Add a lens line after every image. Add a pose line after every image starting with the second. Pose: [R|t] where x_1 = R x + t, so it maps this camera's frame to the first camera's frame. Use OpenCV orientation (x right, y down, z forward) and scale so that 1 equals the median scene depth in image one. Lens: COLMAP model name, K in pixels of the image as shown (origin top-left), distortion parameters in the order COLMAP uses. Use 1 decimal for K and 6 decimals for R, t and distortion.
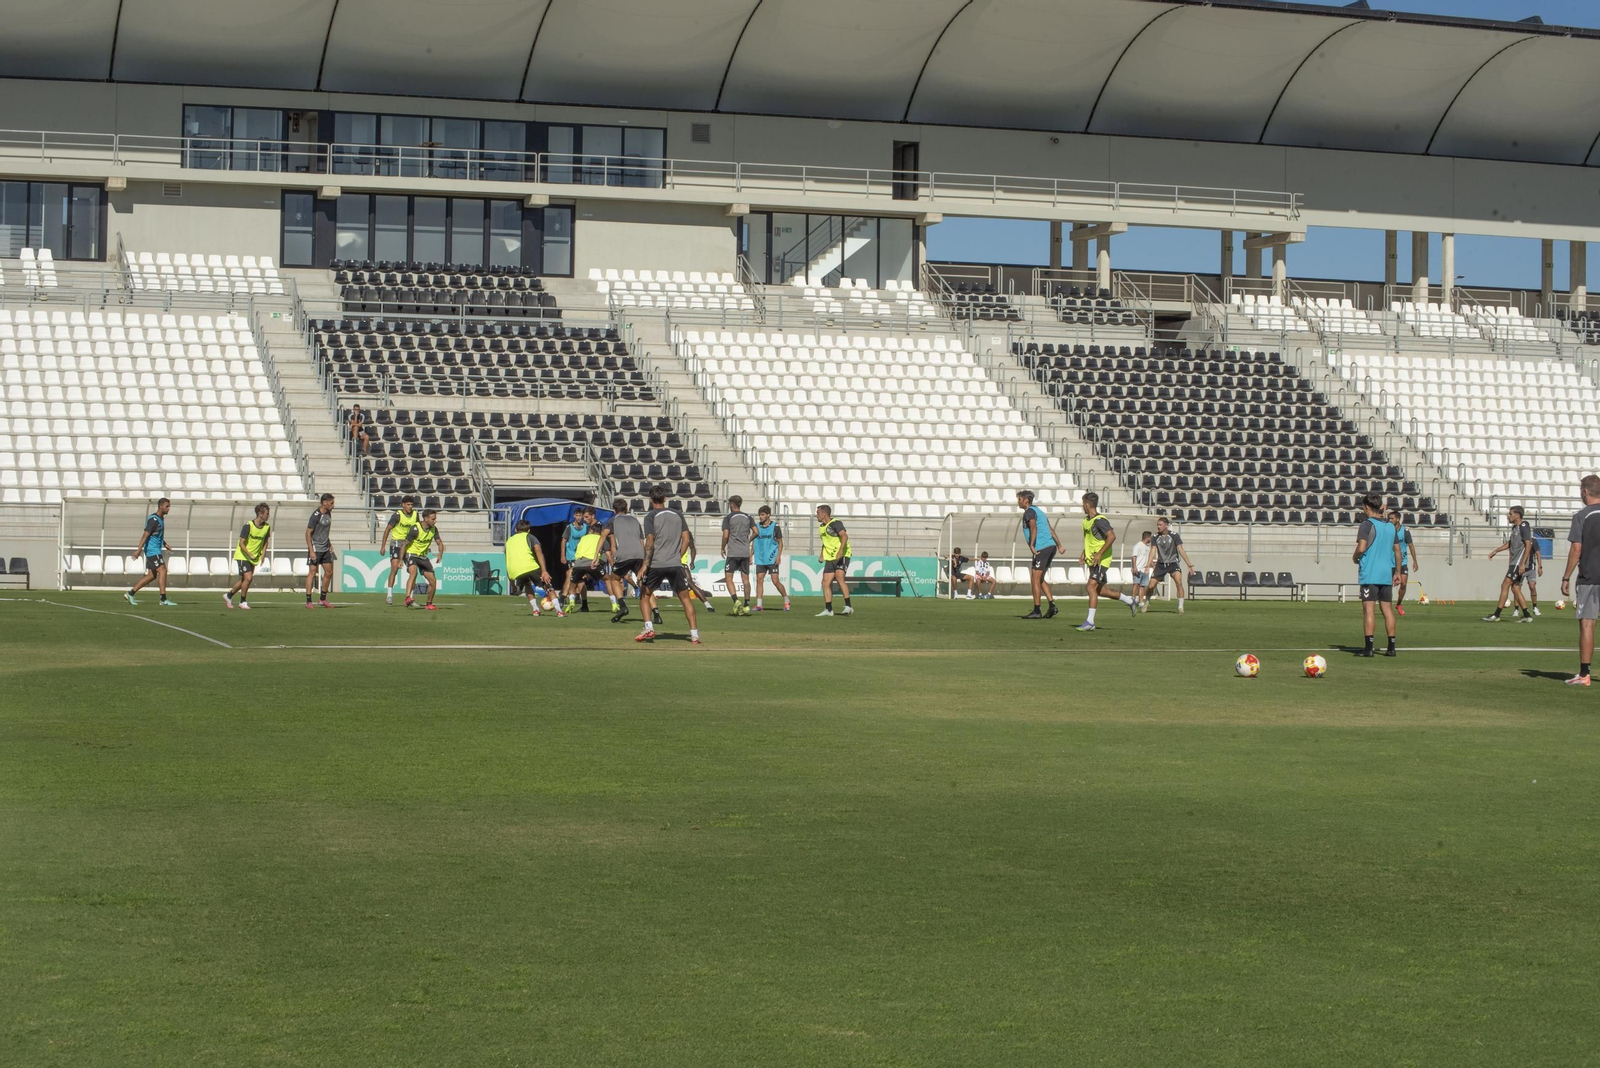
lens RADIAL K [[3282.5, 0, 802.2], [0, 3282.5, 541.2], [0, 0, 1]] dist [-0.247113, 0.000000]
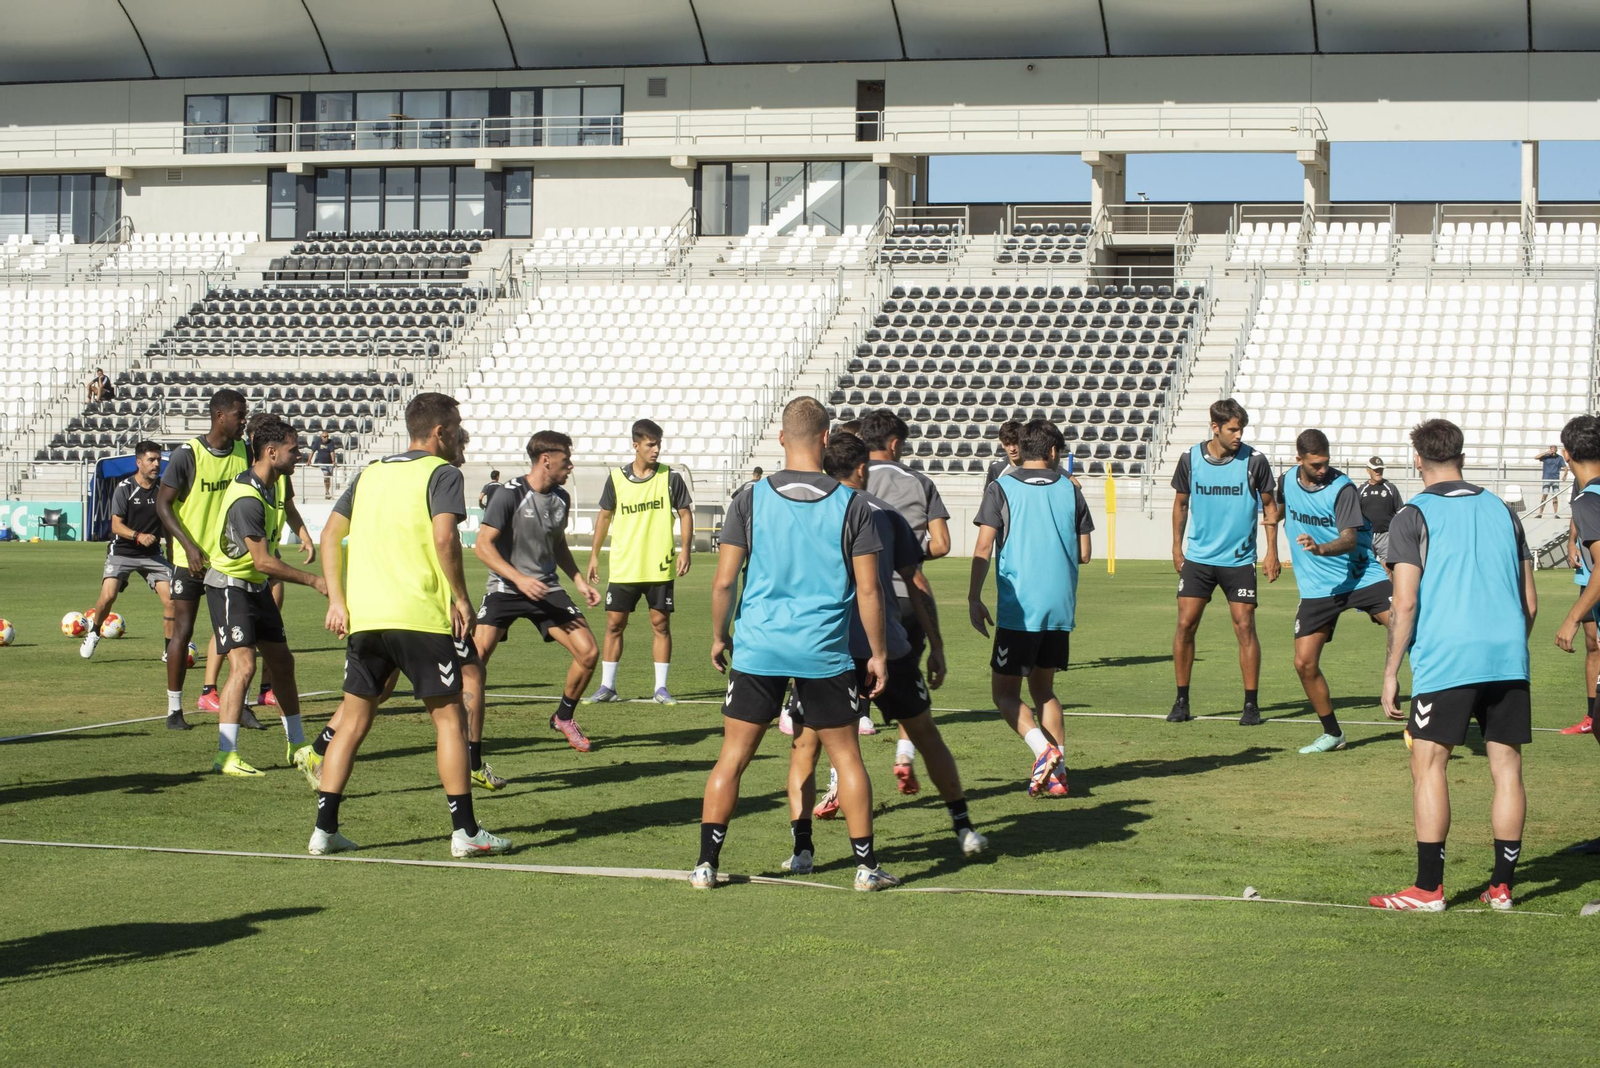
lens RADIAL K [[3282.5, 0, 757.4], [0, 3282.5, 547.4], [0, 0, 1]] dist [-0.247113, 0.000000]
pose [[0.829592, 0.008074, -0.558312, 0.557955], [-0.004189, 0.999957, 0.008236, 0.007142], [0.558355, -0.004494, 0.829590, 0.193434]]
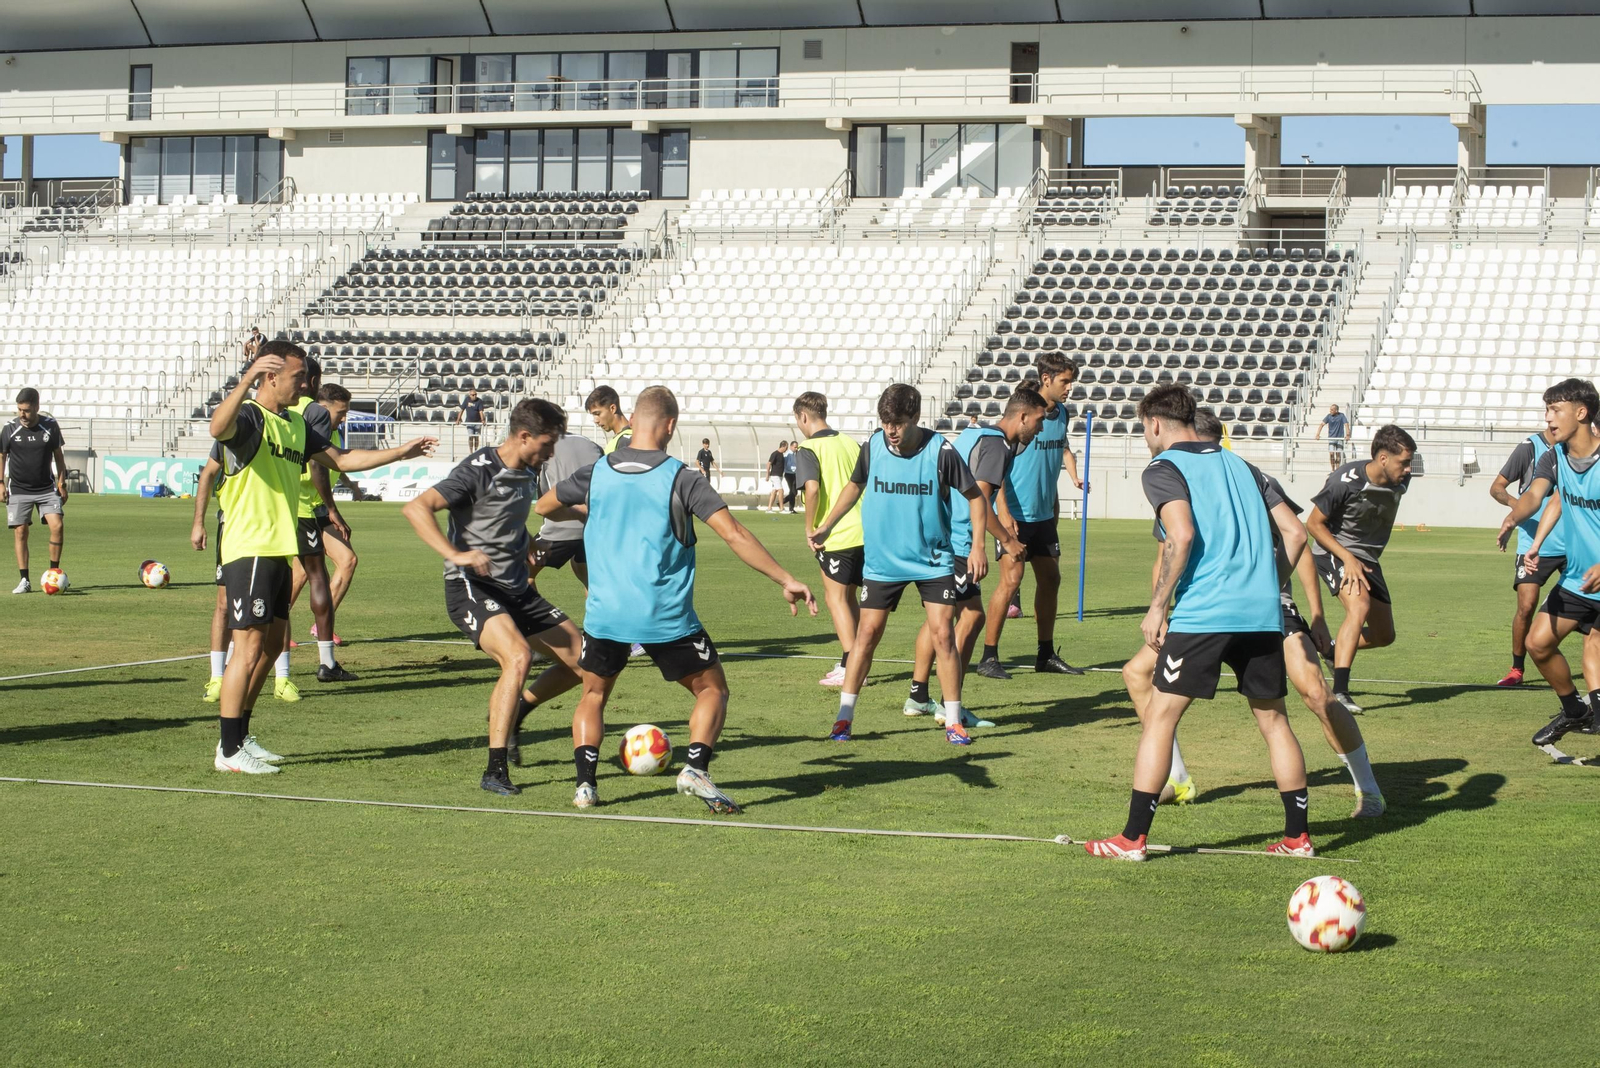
lens RADIAL K [[3282.5, 0, 784.5], [0, 3282.5, 525.8], [0, 0, 1]] dist [-0.247113, 0.000000]
pose [[0.797149, 0.015974, -0.603572, 0.574466], [-0.009550, 0.999858, 0.013849, 0.007269], [0.603708, -0.005276, 0.797188, 0.200229]]
